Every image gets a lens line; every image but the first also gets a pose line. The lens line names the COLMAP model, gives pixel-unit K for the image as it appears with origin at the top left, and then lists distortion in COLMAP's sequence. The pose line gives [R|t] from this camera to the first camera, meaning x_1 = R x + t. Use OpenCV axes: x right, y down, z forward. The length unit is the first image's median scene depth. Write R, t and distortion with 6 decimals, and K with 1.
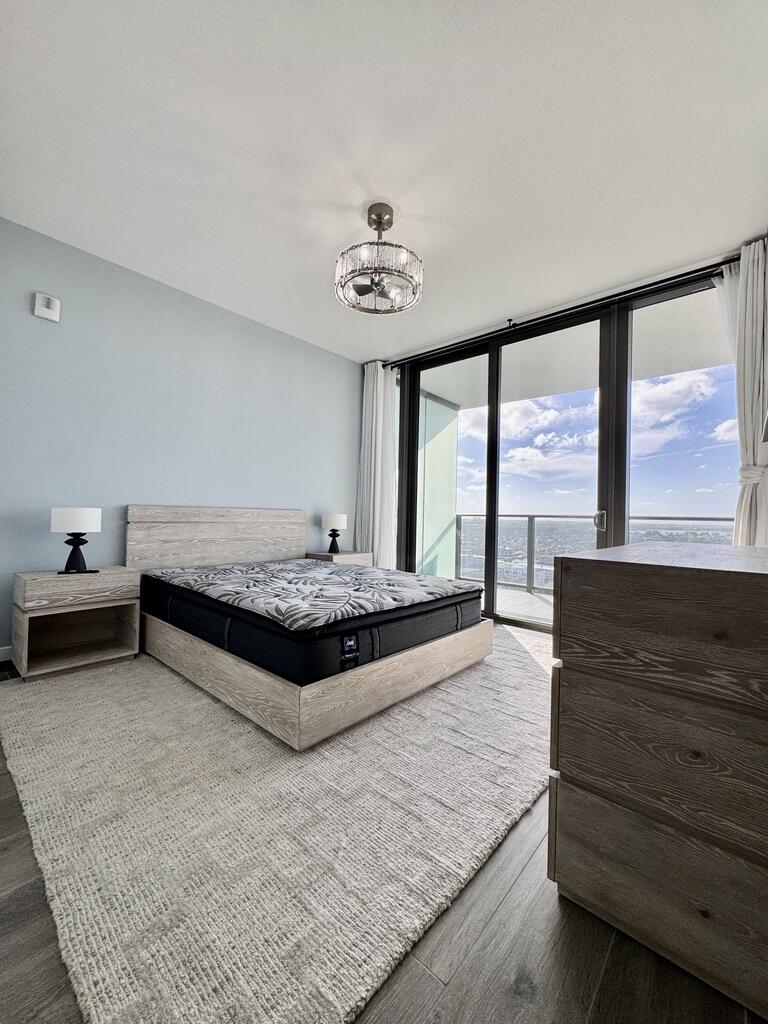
lens RADIAL K [[405.3, 0, 384.0], [0, 405.3, 512.0], [0, 0, 1]] dist [-0.003185, -0.000121]
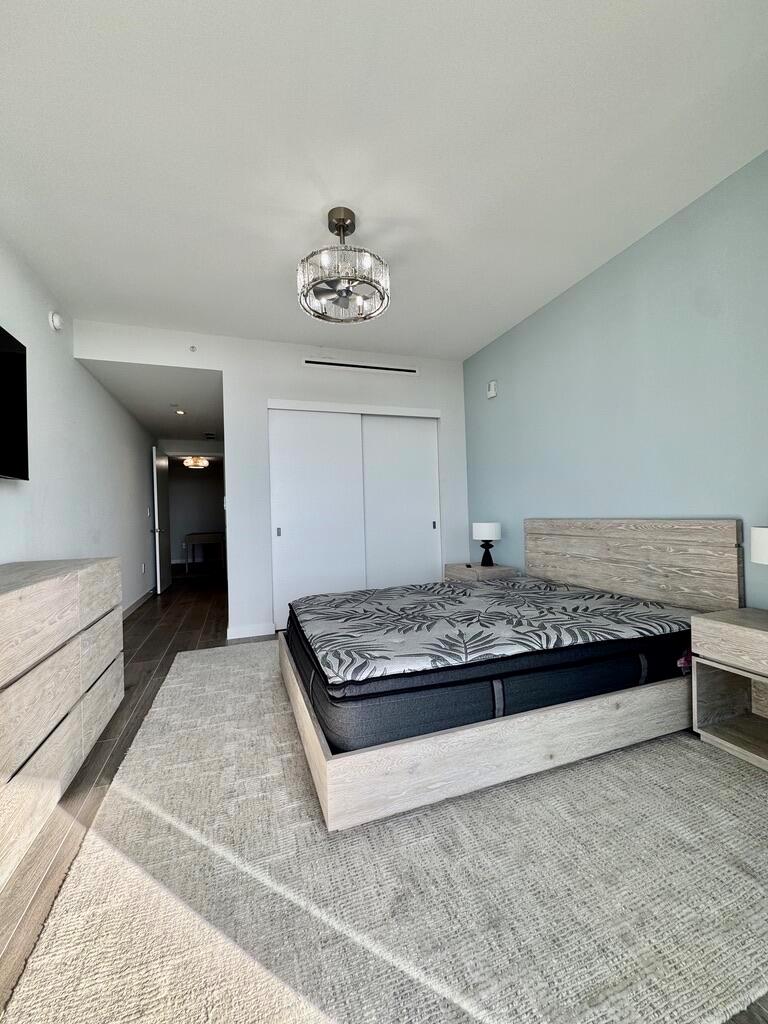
lens RADIAL K [[405.3, 0, 384.0], [0, 405.3, 512.0], [0, 0, 1]] dist [-0.003185, -0.000121]
pose [[-0.476592, -0.010262, -0.879064, 0.553751], [0.030369, 0.999143, -0.028129, -0.015049], [0.878600, -0.040102, -0.475872, 1.089529]]
